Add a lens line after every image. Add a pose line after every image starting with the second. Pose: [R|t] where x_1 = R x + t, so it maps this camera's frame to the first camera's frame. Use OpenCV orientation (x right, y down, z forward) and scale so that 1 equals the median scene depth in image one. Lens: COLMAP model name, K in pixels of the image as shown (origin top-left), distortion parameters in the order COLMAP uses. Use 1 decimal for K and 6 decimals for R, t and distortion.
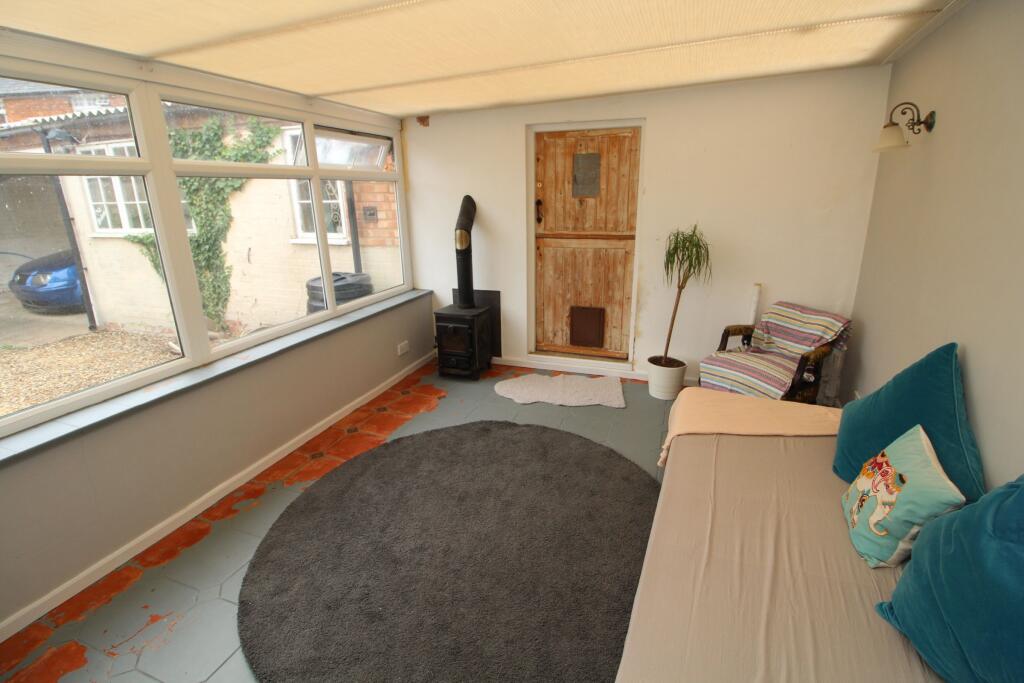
lens RADIAL K [[476.1, 0, 513.0], [0, 476.1, 329.3], [0, 0, 1]] dist [-0.002932, -0.008711]
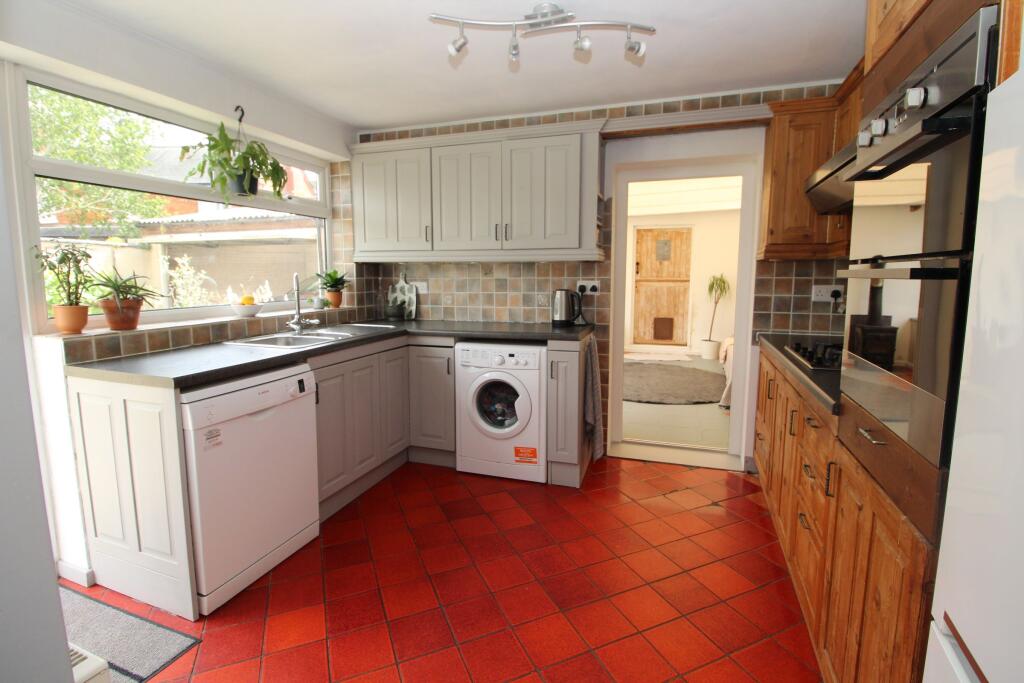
lens RADIAL K [[476.1, 0, 512.7], [0, 476.1, 328.2], [0, 0, 1]] dist [-0.002932, -0.008711]
pose [[0.999561, 0.013684, 0.026270, -0.532569], [-0.009001, 0.985271, -0.170760, 0.348688], [-0.028219, 0.170449, 0.984962, -0.901239]]
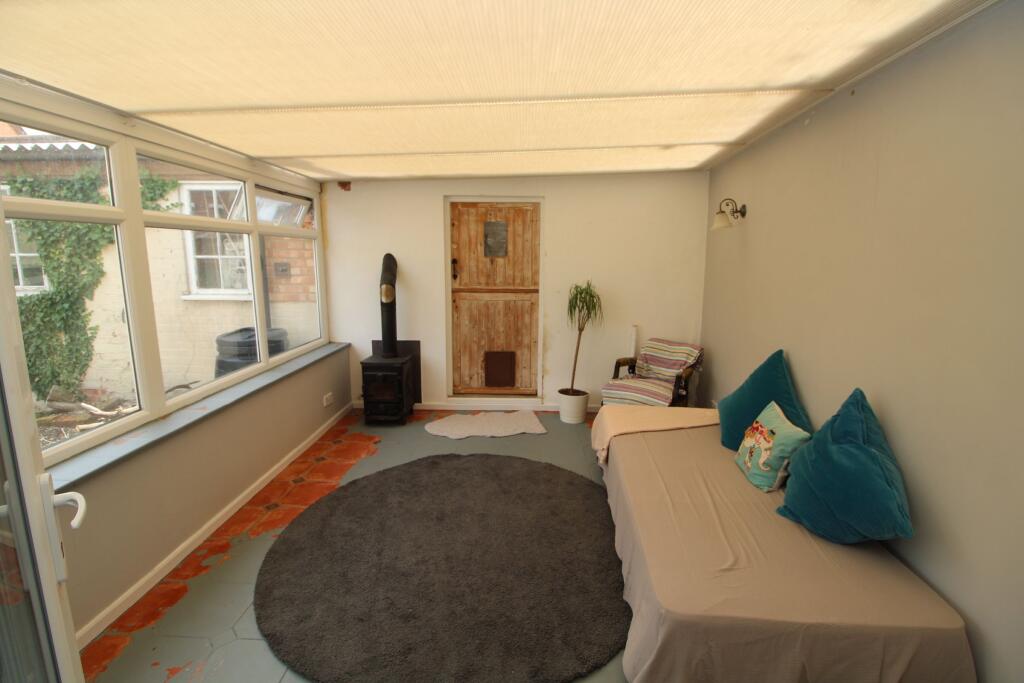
lens RADIAL K [[476.1, 0, 515.9], [0, 476.1, 333.2], [0, 0, 1]] dist [-0.002932, -0.008711]
pose [[0.947267, -0.030245, 0.319013, -0.185912], [0.068424, 0.991666, -0.109159, 0.040263], [-0.313053, 0.125231, 0.941443, -0.100854]]
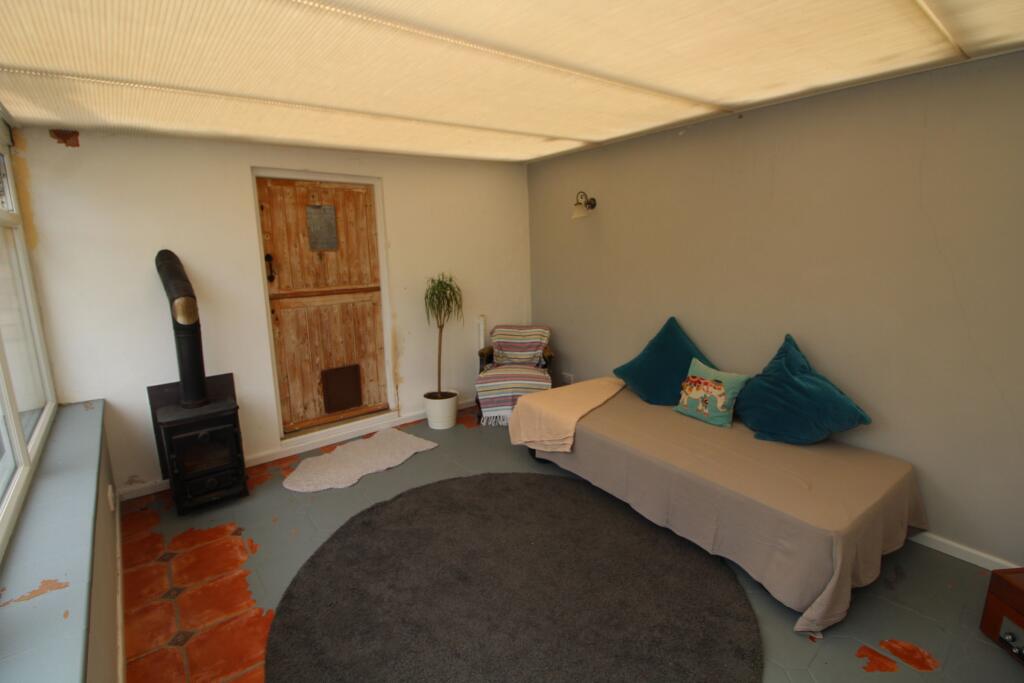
lens RADIAL K [[476.1, 0, 516.5], [0, 476.1, 330.4], [0, 0, 1]] dist [-0.002932, -0.008711]
pose [[0.499296, -0.148649, 0.853585, -0.491576], [0.249293, 0.968160, 0.022781, -0.056367], [-0.829793, 0.201418, 0.520455, 0.241113]]
